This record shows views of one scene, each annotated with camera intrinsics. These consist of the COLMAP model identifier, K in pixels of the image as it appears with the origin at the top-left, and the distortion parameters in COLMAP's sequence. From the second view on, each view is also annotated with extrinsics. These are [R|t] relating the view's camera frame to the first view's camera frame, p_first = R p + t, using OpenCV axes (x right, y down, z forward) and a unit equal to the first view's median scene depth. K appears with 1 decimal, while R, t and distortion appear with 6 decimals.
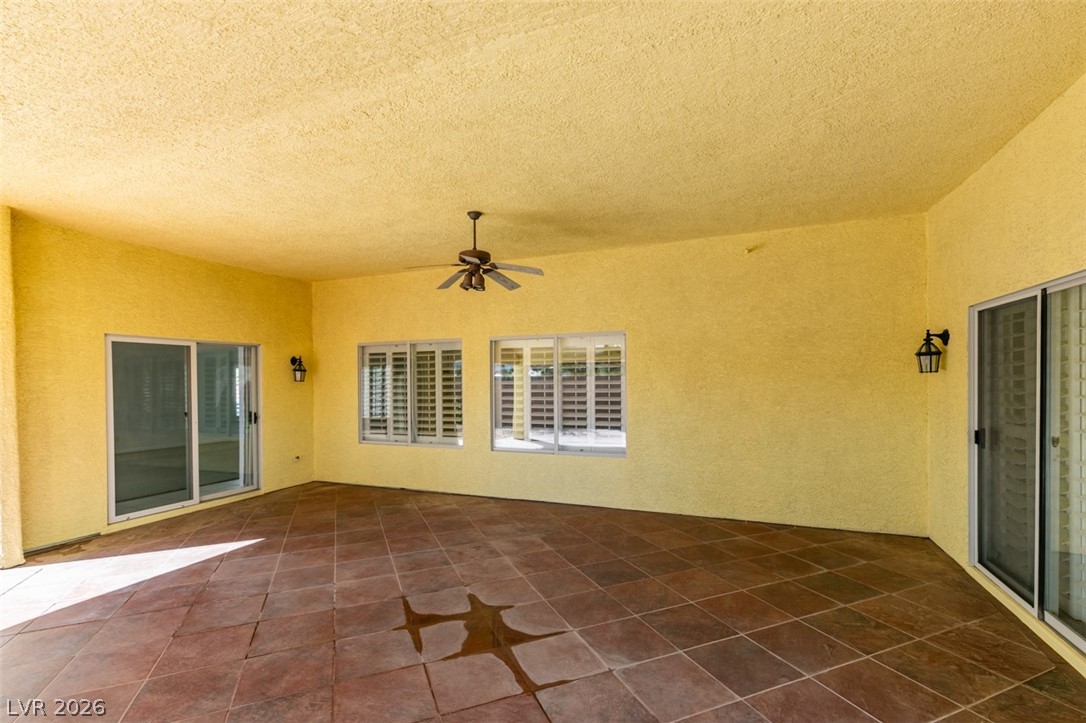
lens RADIAL K [[498.0, 0, 545.5], [0, 498.0, 382.2], [0, 0, 1]] dist [0.000300, -0.000157]
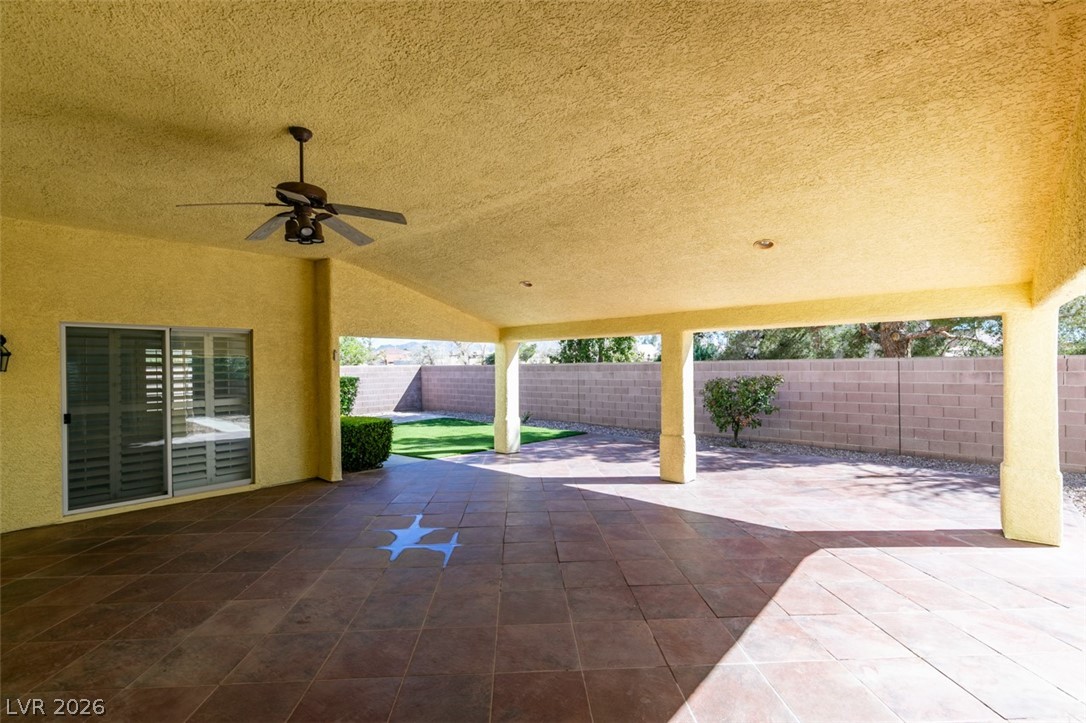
lens RADIAL K [[493.2, 0, 540.1], [0, 493.2, 367.2], [0, 0, 1]] dist [0.002562, -0.000128]
pose [[-0.939683, 0.018644, 0.341537, -0.759034], [0.022779, 0.999708, 0.008100, -0.011528], [-0.341286, 0.015391, -0.939833, 1.707239]]
